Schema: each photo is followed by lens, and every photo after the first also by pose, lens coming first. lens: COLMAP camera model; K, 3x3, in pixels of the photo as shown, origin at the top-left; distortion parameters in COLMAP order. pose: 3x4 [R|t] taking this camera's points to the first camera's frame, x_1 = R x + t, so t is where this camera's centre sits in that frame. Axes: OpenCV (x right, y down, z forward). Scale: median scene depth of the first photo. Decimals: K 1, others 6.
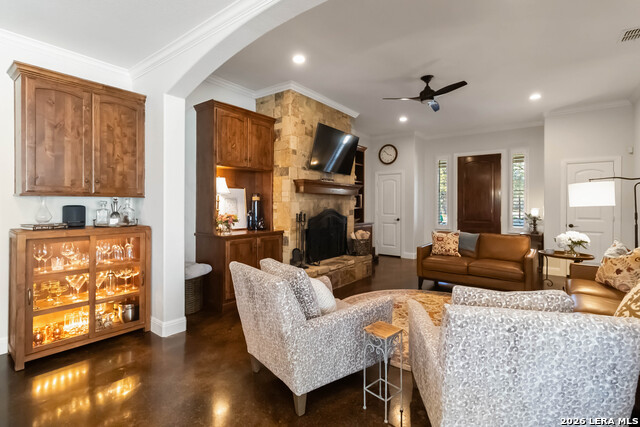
lens RADIAL K [[303.8, 0, 322.3], [0, 303.8, 205.2], [0, 0, 1]] dist [-0.000727, 0.002337]
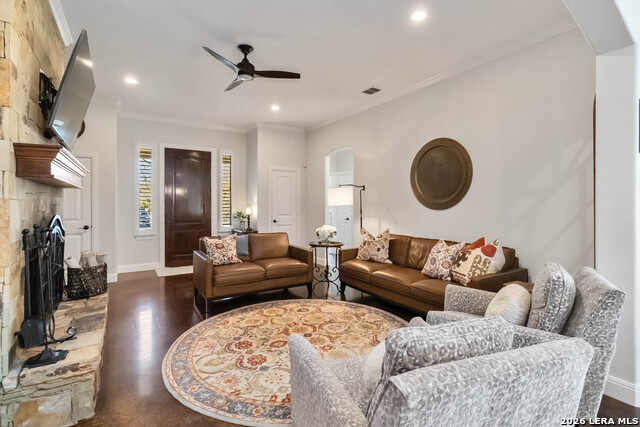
lens RADIAL K [[303.8, 0, 324.7], [0, 303.8, 204.7], [0, 0, 1]] dist [-0.000727, 0.002337]
pose [[0.341414, -0.006280, 0.939892, -0.314632], [0.004782, 0.999976, 0.004945, -0.004319], [-0.939901, 0.002806, 0.341436, 0.479270]]
